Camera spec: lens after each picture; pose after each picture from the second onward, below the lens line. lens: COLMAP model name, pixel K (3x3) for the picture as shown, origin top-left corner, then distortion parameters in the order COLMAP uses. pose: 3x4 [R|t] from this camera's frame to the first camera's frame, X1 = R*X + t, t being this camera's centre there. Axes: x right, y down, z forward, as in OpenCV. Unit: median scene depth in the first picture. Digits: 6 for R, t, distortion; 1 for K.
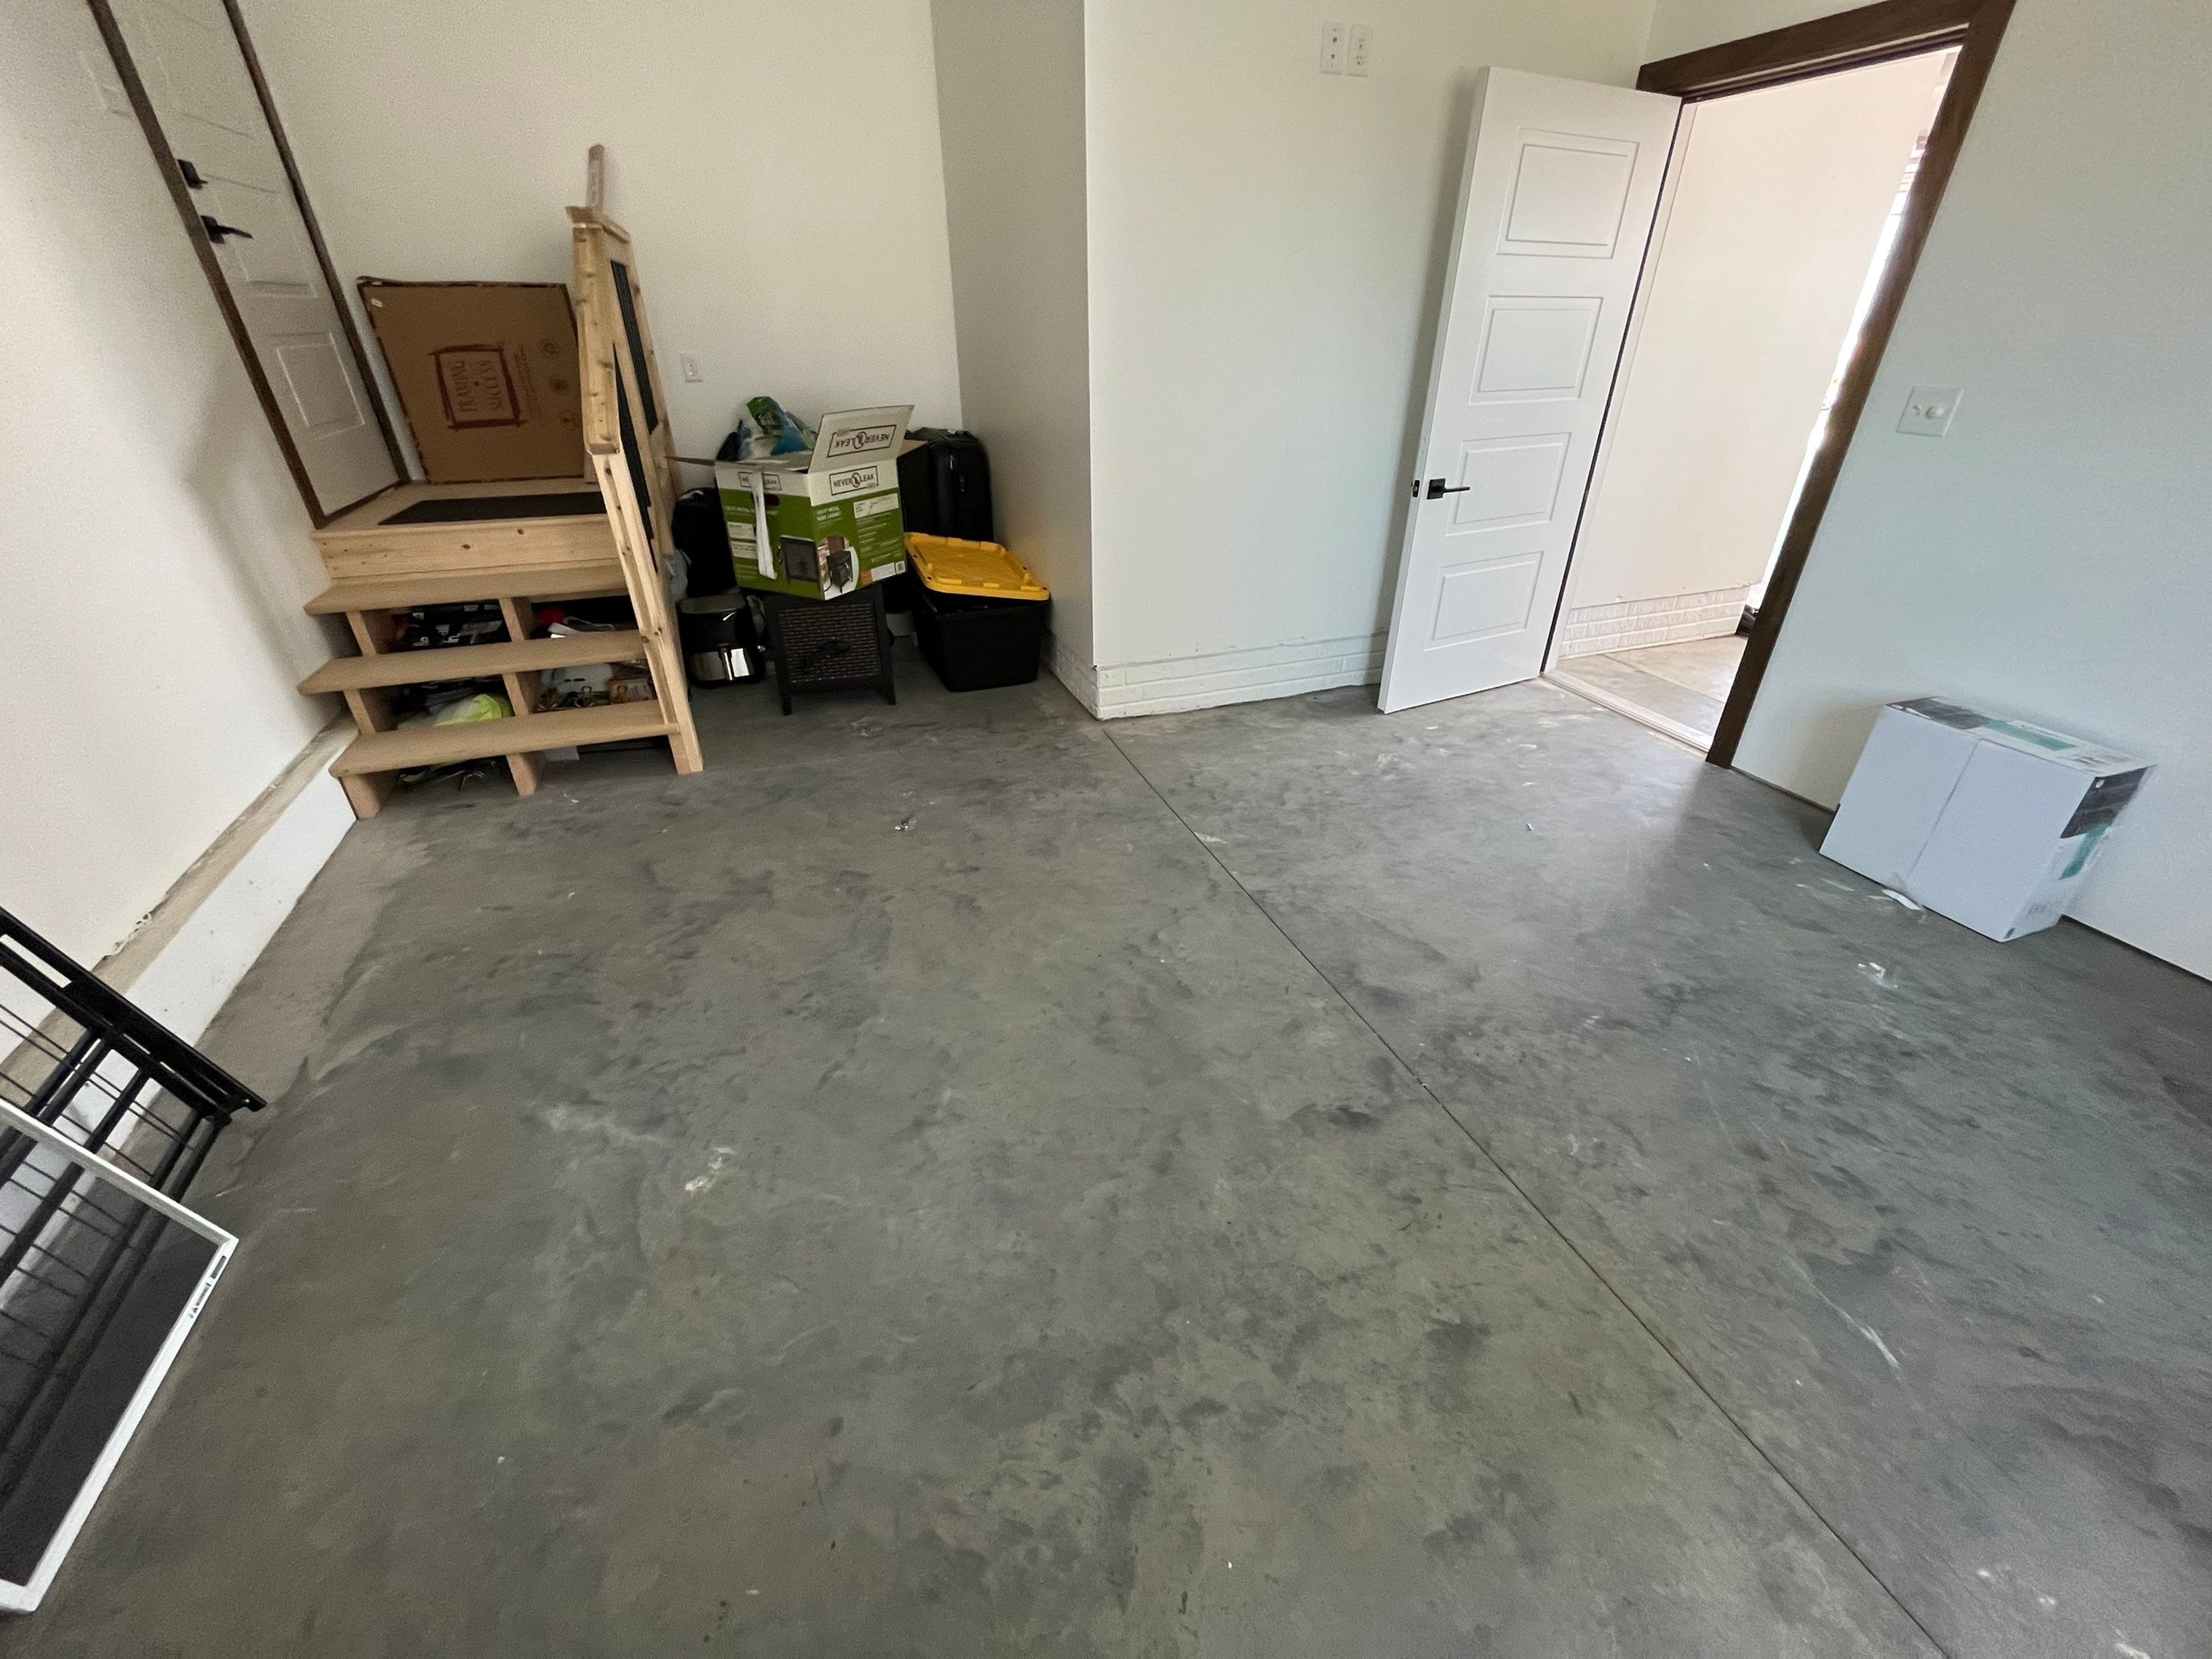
lens RADIAL K [[895.4, 0, 1106.7], [0, 895.4, 827.7], [0, 0, 1]] dist [-0.009533, 0.000374]
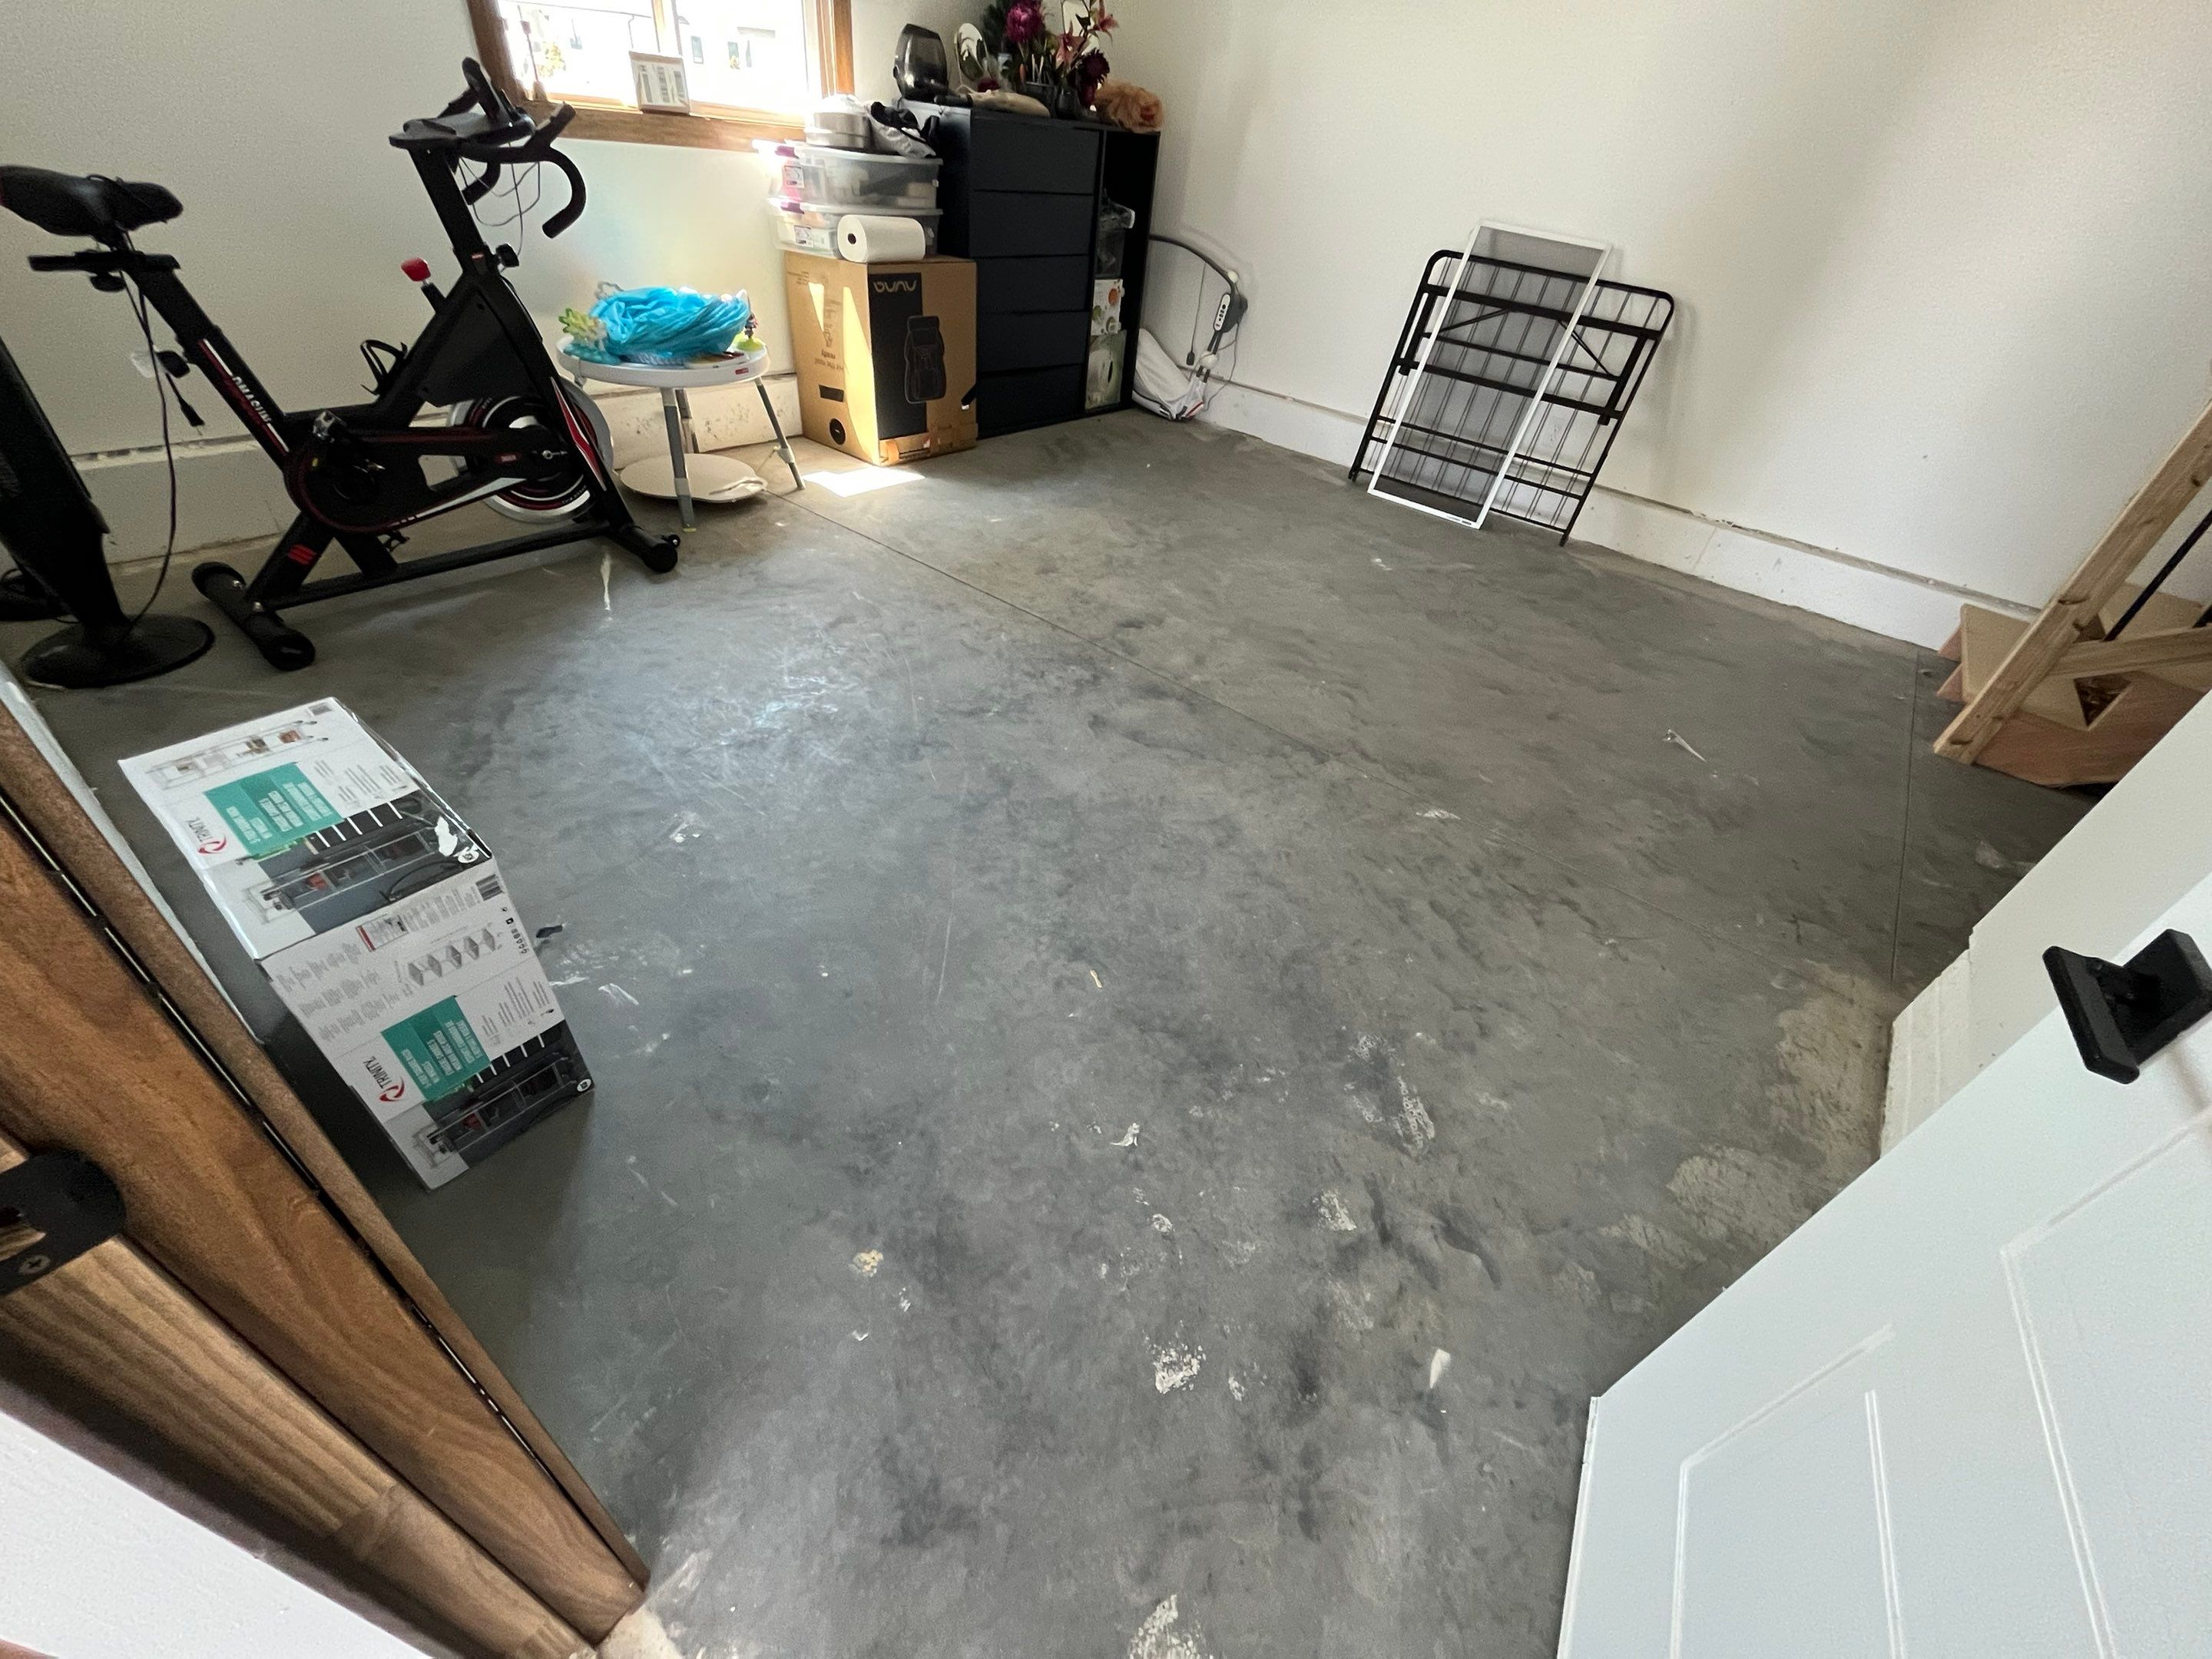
lens RADIAL K [[895.4, 0, 1100.1], [0, 895.4, 828.0], [0, 0, 1]] dist [-0.009533, 0.000374]
pose [[-0.850581, 0.250196, -0.462507, 0.958730], [-0.348232, 0.391036, 0.851954, -0.718491], [0.394012, 0.885716, -0.245482, 1.414586]]
